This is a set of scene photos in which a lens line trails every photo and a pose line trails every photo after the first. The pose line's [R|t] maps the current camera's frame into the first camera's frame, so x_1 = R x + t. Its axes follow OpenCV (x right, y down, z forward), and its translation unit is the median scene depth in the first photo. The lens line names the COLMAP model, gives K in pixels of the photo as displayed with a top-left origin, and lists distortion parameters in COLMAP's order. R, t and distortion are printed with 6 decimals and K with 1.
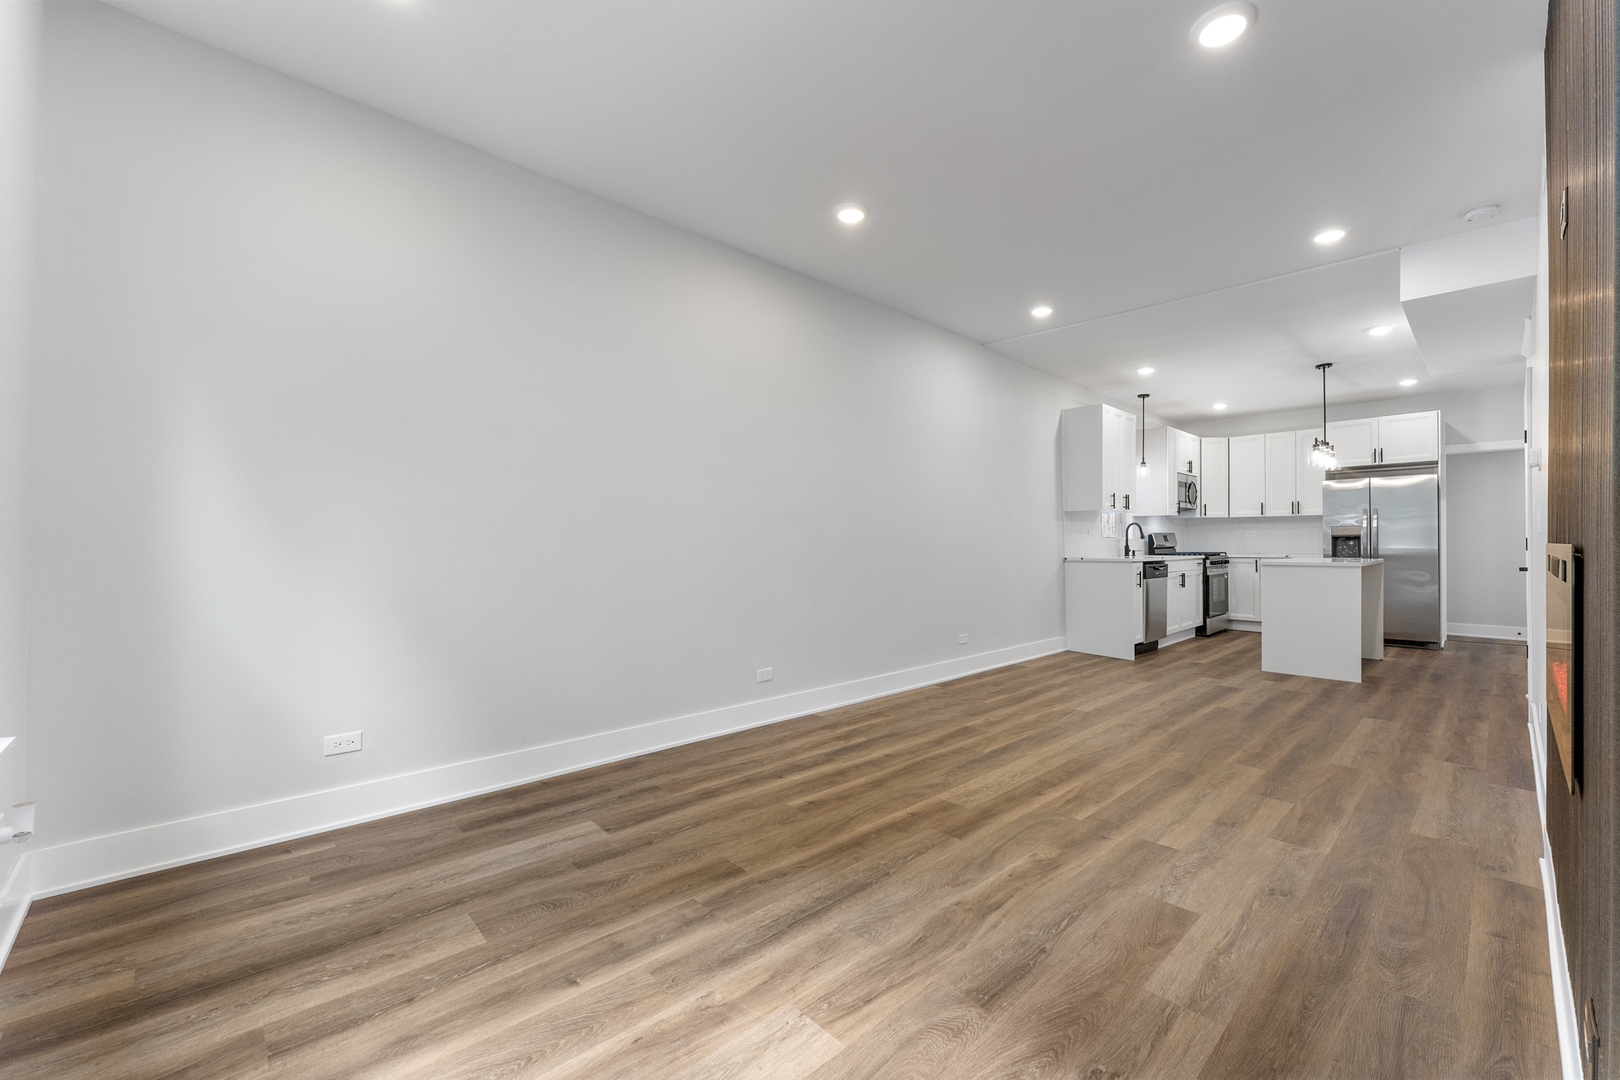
lens RADIAL K [[651.8, 0, 810.0], [0, 651.8, 540.0], [0, 0, 1]] dist [-0.000554, 0.000016]
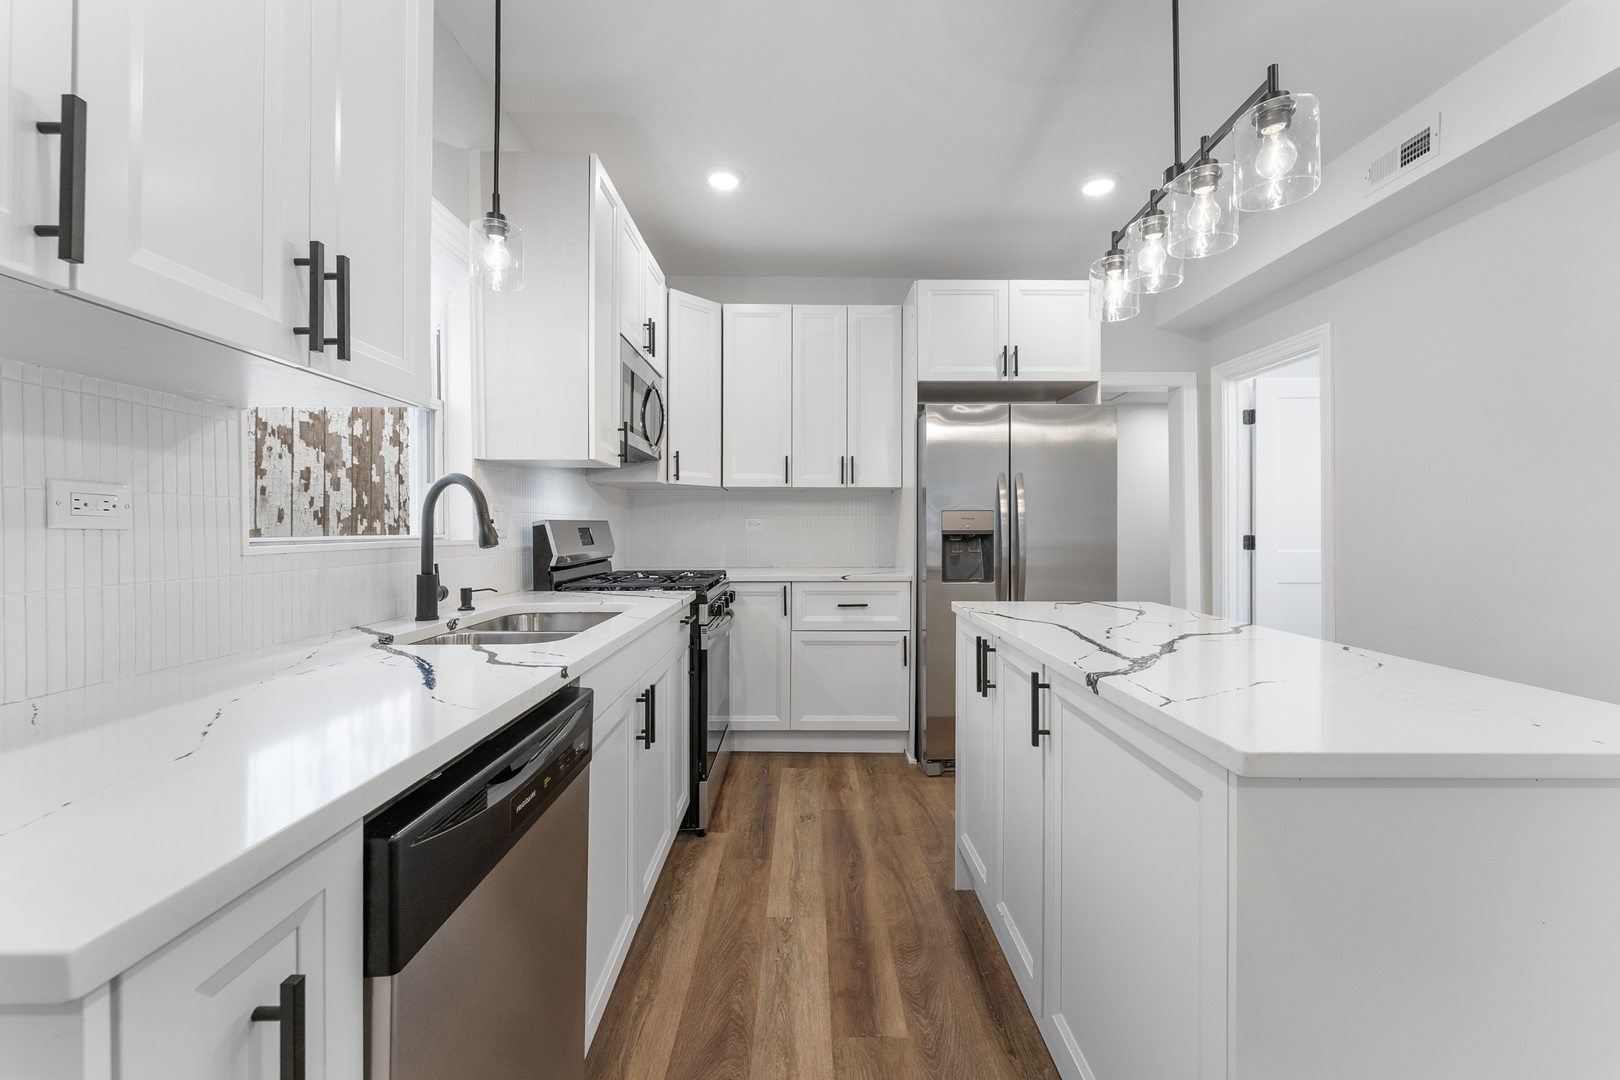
lens RADIAL K [[651.8, 0, 810.0], [0, 651.8, 540.0], [0, 0, 1]] dist [-0.000554, 0.000016]
pose [[0.677102, -0.007172, 0.735854, 0.943704], [-0.007460, 0.999834, 0.016609, -0.018050], [-0.735851, -0.016735, 0.676937, 1.722802]]
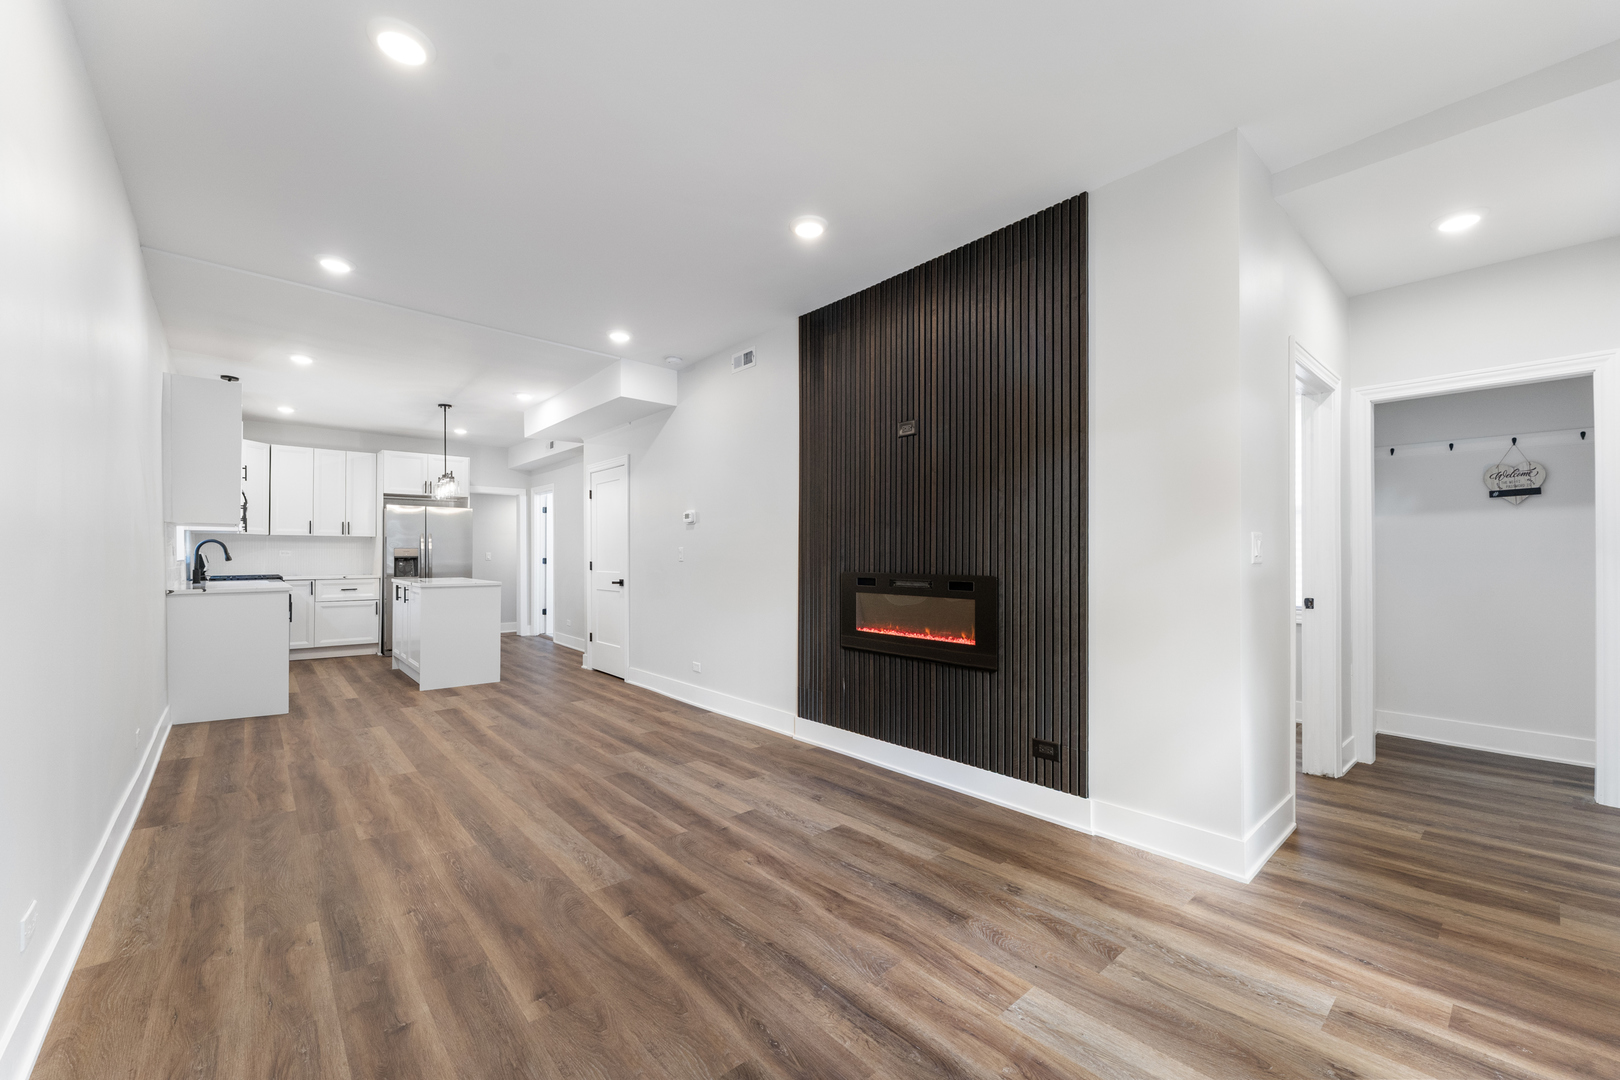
lens RADIAL K [[648.3, 0, 814.9], [0, 648.3, 551.1], [0, 0, 1]] dist [-0.001072, -0.000162]
pose [[0.027331, 0.009855, 0.999578, -0.547448], [-0.007071, 0.999928, -0.009665, -0.023826], [-0.999601, -0.006804, 0.027399, 0.624886]]
